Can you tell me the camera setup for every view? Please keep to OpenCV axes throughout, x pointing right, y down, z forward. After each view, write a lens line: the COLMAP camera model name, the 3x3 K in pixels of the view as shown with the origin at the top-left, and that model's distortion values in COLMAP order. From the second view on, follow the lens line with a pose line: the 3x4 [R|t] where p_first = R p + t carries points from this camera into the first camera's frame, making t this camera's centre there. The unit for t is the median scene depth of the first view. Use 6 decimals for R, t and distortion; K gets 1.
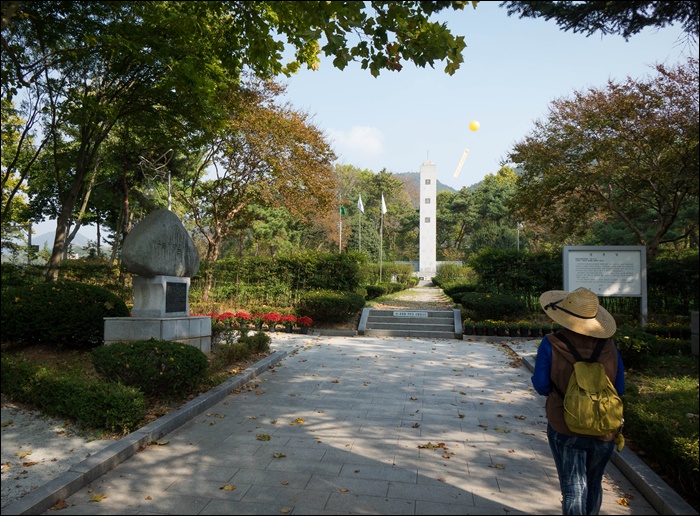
lens RADIAL K [[611.7, 0, 350.0], [0, 611.7, 258.0], [0, 0, 1]] dist [0.011349, -0.008394]
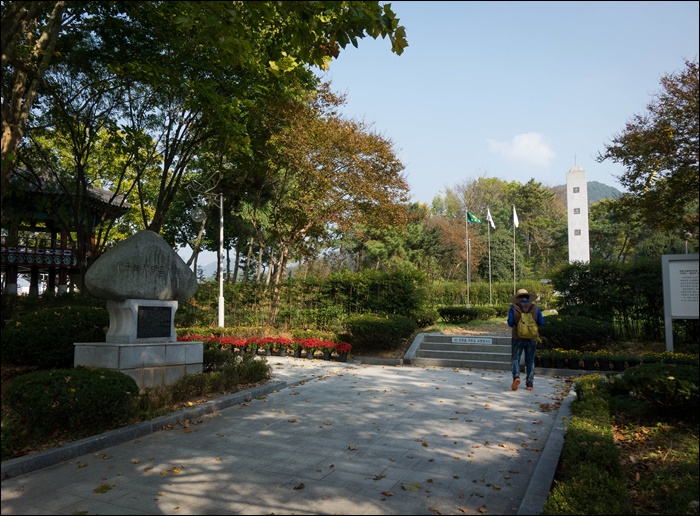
lens RADIAL K [[611.7, 0, 350.0], [0, 611.7, 258.0], [0, 0, 1]] dist [0.011349, -0.008394]
pose [[0.951583, -0.031941, -0.305728, 0.271004], [0.021206, 0.999038, -0.038374, 0.007077], [0.306660, 0.030032, 0.951345, 0.166450]]
